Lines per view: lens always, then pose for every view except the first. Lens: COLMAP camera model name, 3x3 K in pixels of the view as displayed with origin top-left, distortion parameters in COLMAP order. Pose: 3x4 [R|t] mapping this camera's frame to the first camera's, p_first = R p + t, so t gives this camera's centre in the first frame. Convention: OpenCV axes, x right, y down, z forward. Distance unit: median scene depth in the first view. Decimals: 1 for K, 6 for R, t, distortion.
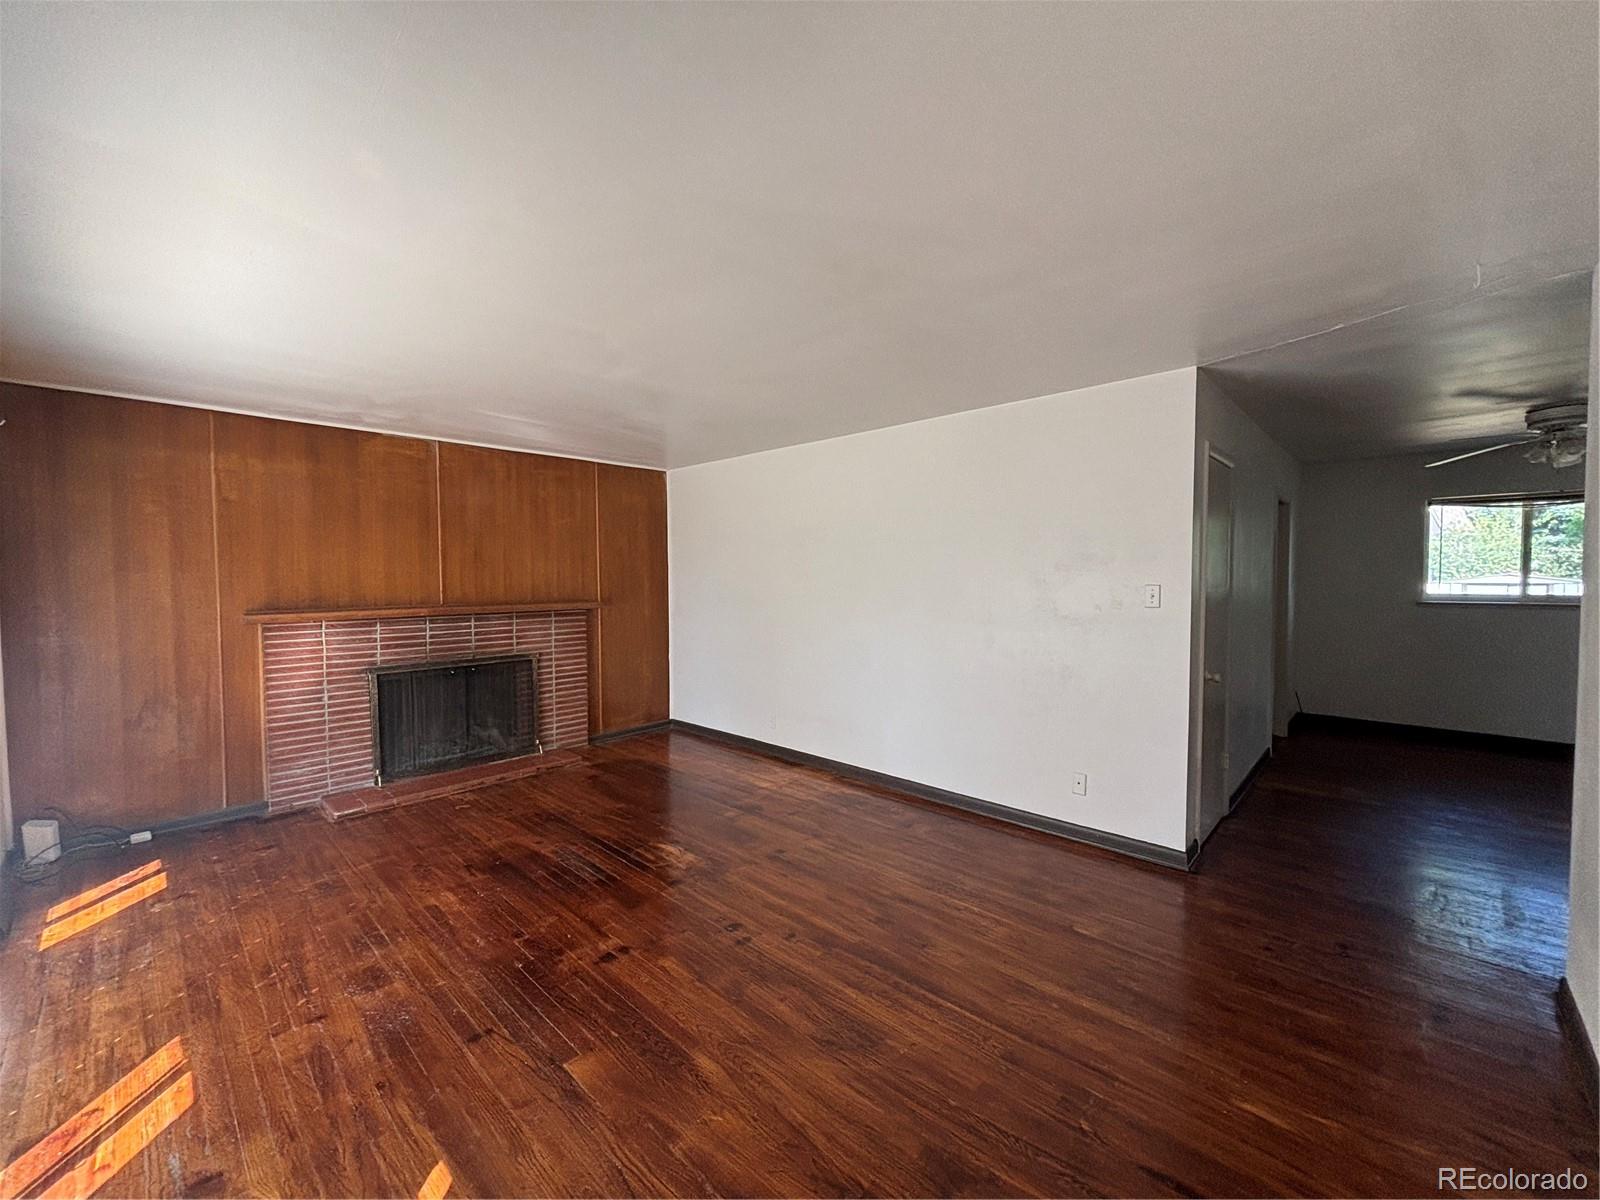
lens RADIAL K [[644.9, 0, 803.5], [0, 644.9, 598.1], [0, 0, 1]] dist [0.001802, 0.000761]
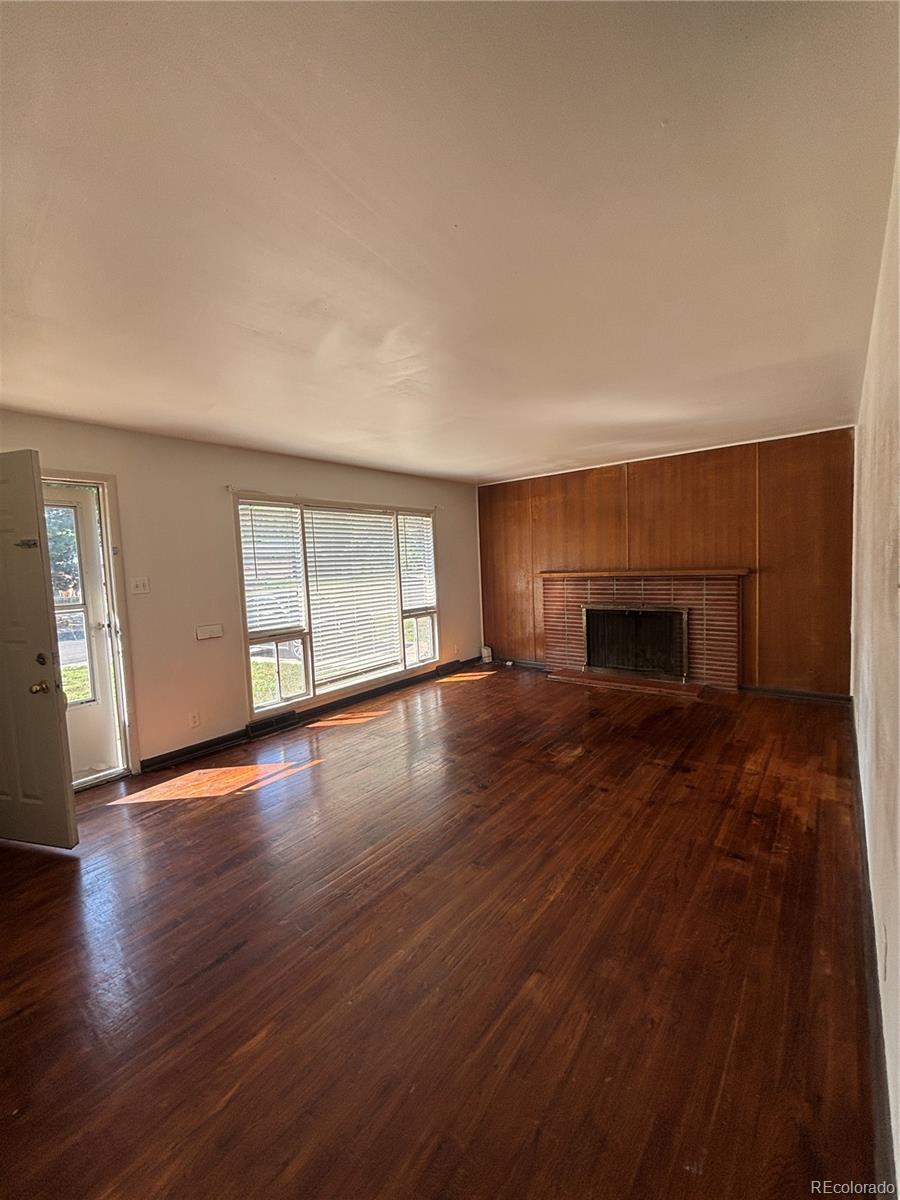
lens RADIAL K [[483.7, 0, 447.7], [0, 483.7, 597.4], [0, 0, 1]] dist [0.001802, 0.000761]
pose [[0.068512, 0.075087, -0.994821, 0.575607], [0.006201, 0.997112, 0.075687, -0.014180], [0.997631, -0.011354, 0.067849, 0.489094]]
